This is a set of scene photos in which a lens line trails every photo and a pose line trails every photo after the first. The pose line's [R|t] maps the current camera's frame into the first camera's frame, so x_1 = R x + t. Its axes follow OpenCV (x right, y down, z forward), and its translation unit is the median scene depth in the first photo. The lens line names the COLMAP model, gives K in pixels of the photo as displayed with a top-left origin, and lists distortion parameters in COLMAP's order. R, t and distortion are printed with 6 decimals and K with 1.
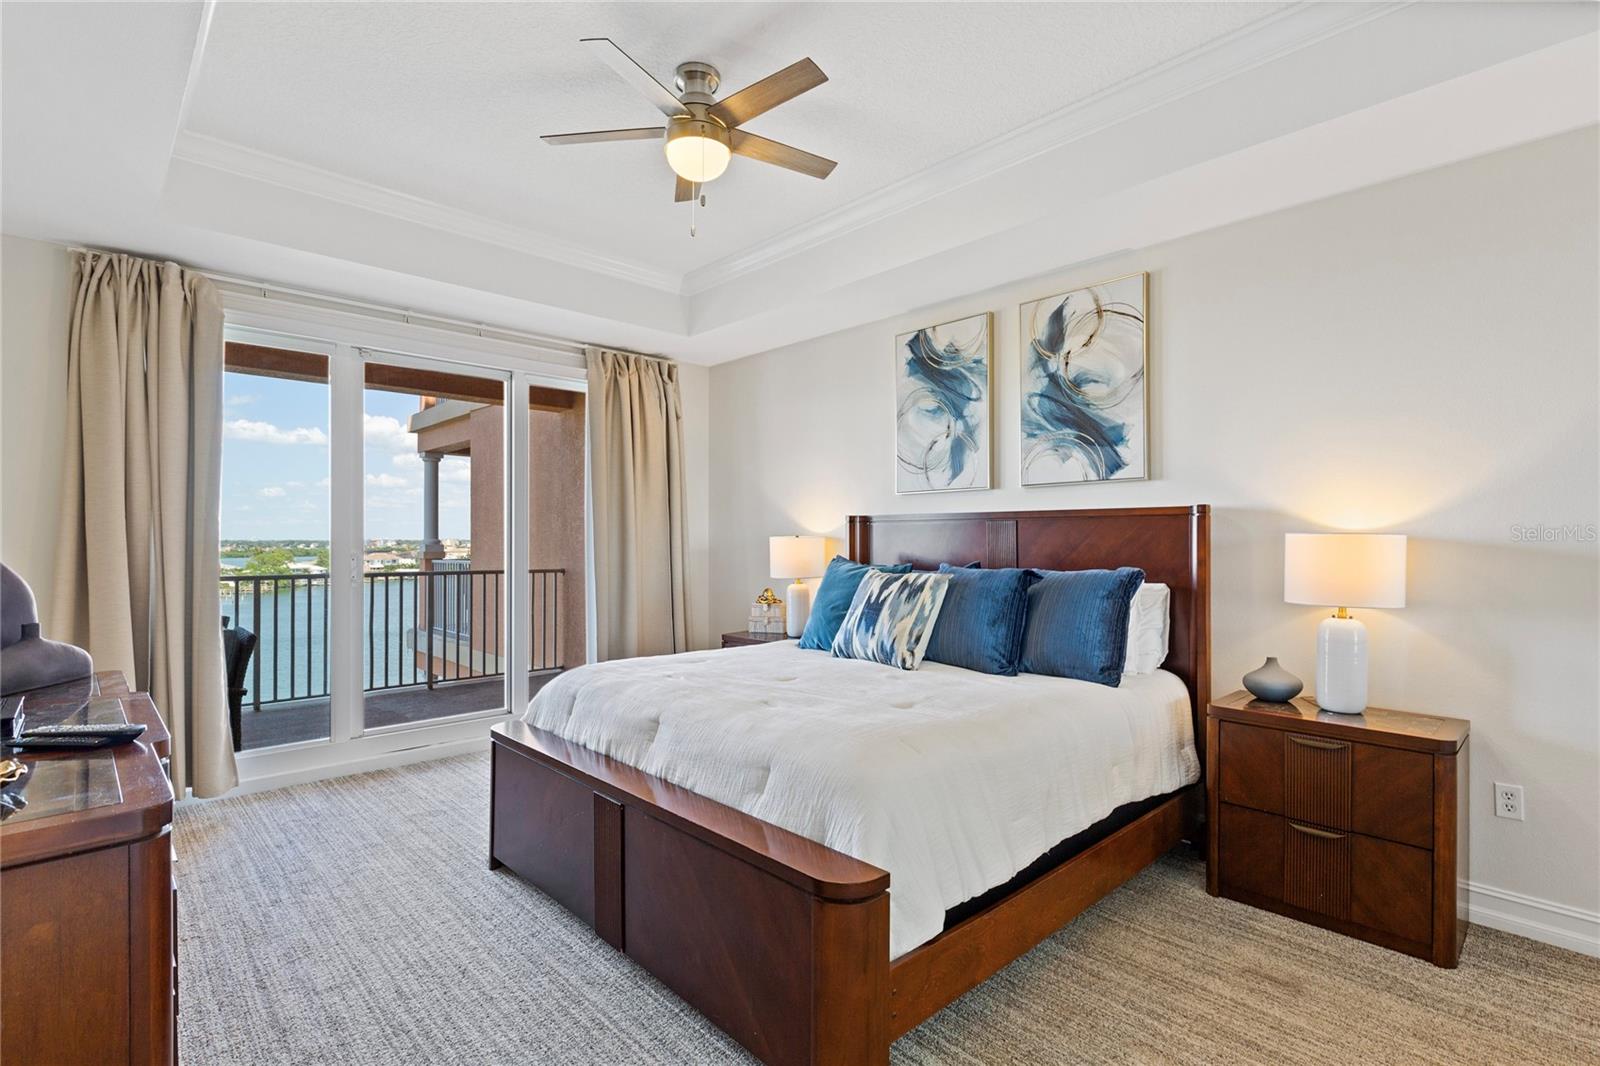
lens RADIAL K [[760.8, 0, 805.0], [0, 760.8, 536.6], [0, 0, 1]] dist [0.010727, -0.000734]
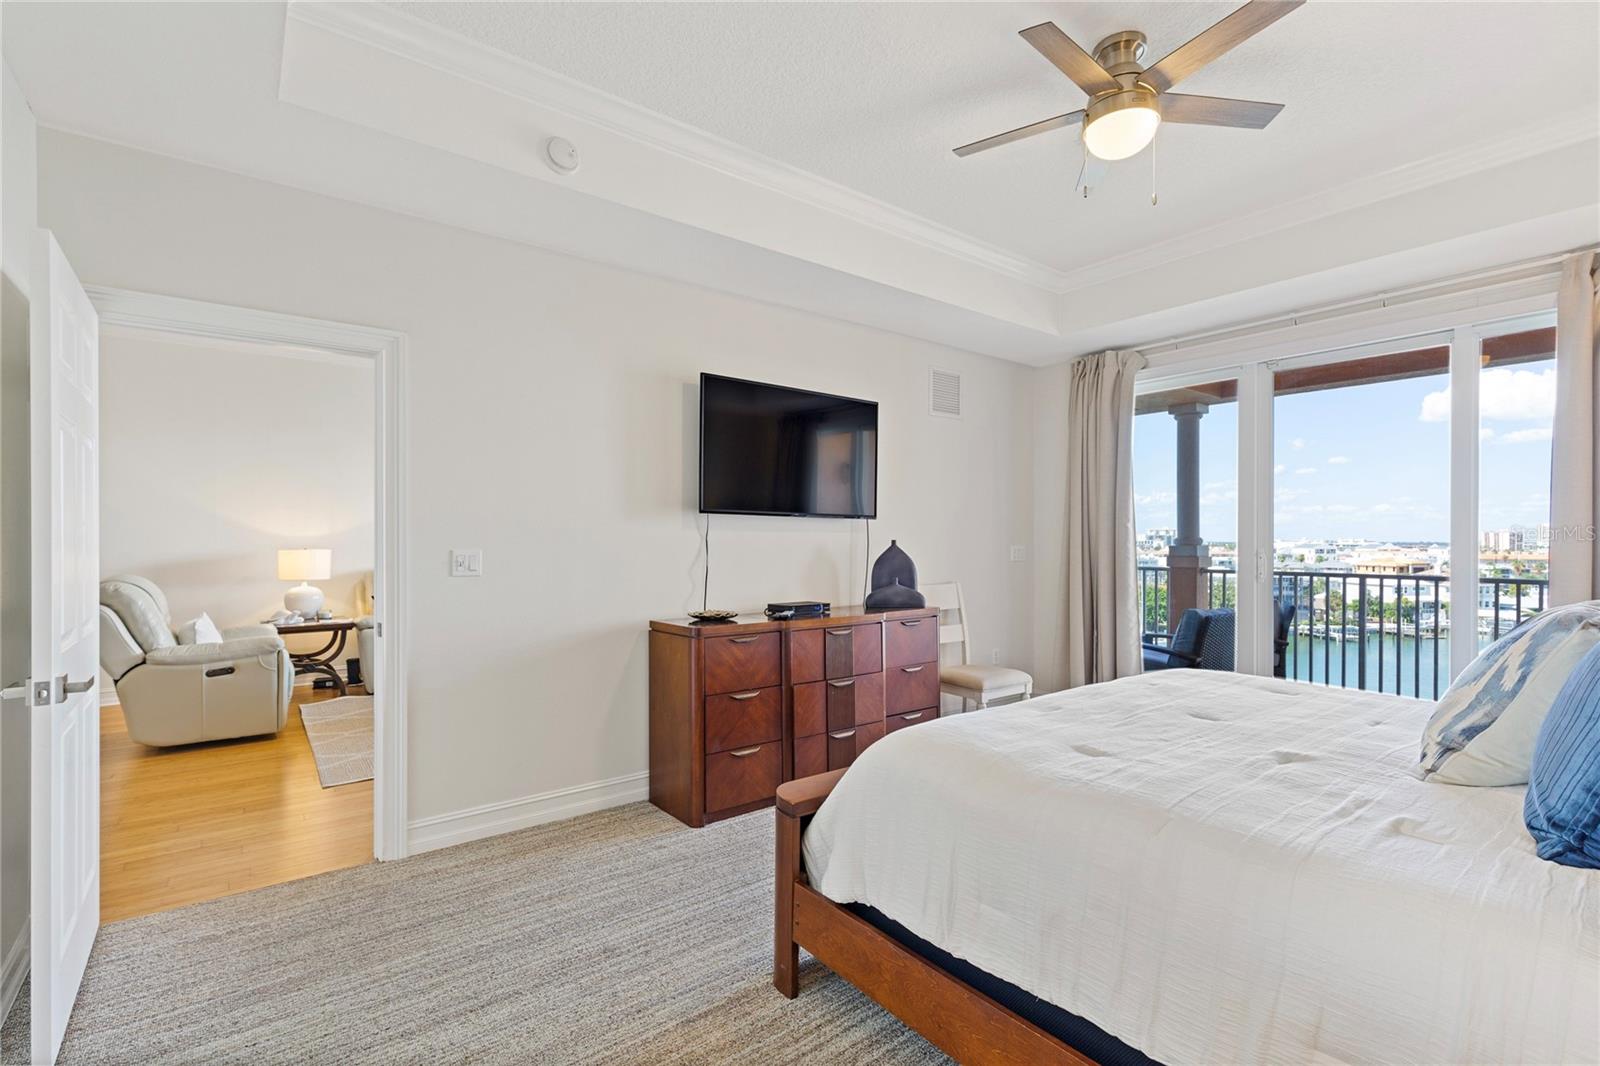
lens RADIAL K [[730.4, 0, 800.4], [0, 730.4, 541.6], [0, 0, 1]] dist [0.005355, -0.002701]
pose [[-0.092885, 0.001803, -0.995675, 0.601730], [0.002849, 0.999995, 0.001545, 0.004243], [0.995673, -0.002694, -0.092890, 0.520243]]
